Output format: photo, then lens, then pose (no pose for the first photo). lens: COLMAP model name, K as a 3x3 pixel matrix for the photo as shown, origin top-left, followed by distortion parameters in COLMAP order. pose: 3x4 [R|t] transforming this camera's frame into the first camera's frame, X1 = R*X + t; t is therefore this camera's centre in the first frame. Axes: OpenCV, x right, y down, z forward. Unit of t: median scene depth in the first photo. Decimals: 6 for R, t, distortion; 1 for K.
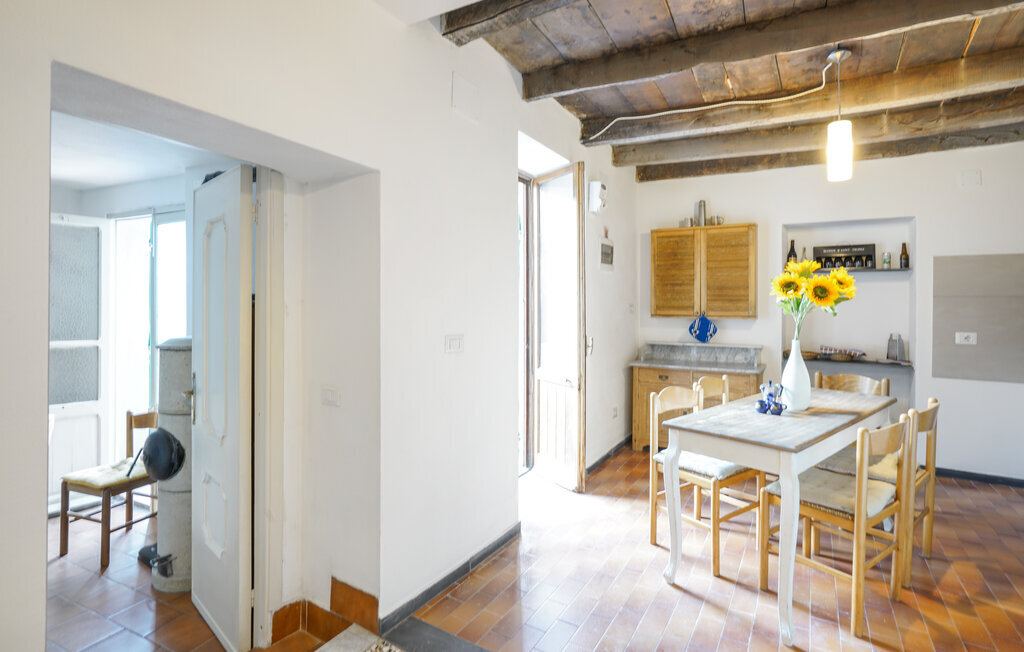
lens RADIAL K [[490.6, 0, 531.8], [0, 490.6, 329.5], [0, 0, 1]] dist [-0.024861, -0.000850]
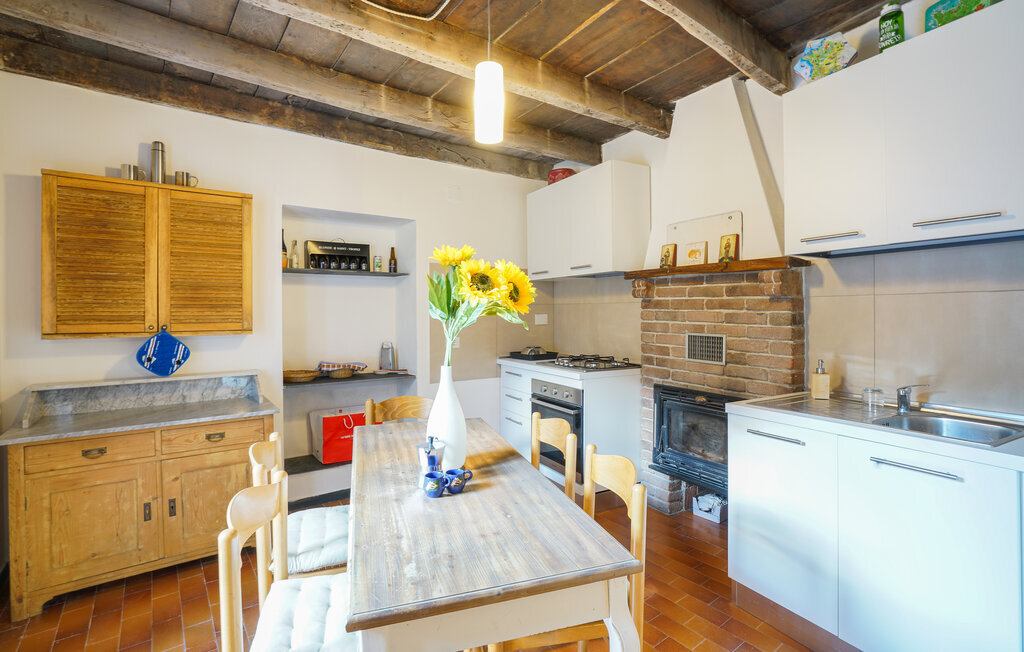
lens RADIAL K [[476.2, 0, 515.0], [0, 476.2, 317.4], [0, 0, 1]] dist [-0.058751, 0.021224]
pose [[0.387901, -0.016952, 0.921545, -0.009622], [0.053224, 0.998574, -0.004034, -0.022672], [-0.920163, 0.050614, 0.388251, 0.412617]]
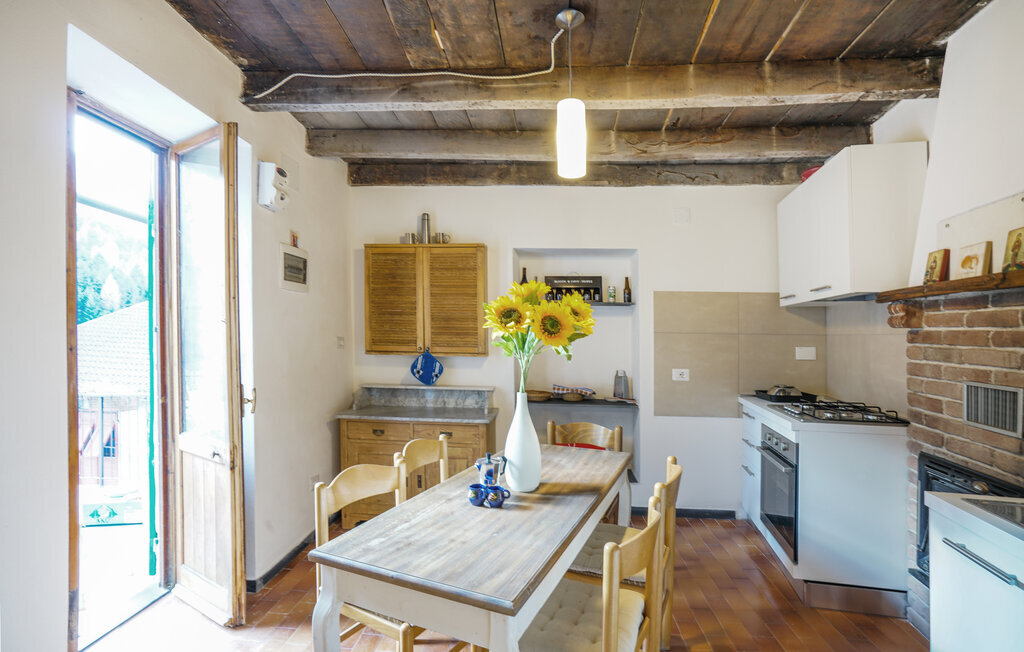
lens RADIAL K [[487.5, 0, 512.1], [0, 487.5, 333.8], [0, 0, 1]] dist [-0.061131, 0.023721]
pose [[0.899923, 0.011259, 0.435903, 0.134118], [0.012271, 0.998617, -0.051126, -0.017419], [-0.435875, 0.051358, 0.898541, 0.223090]]
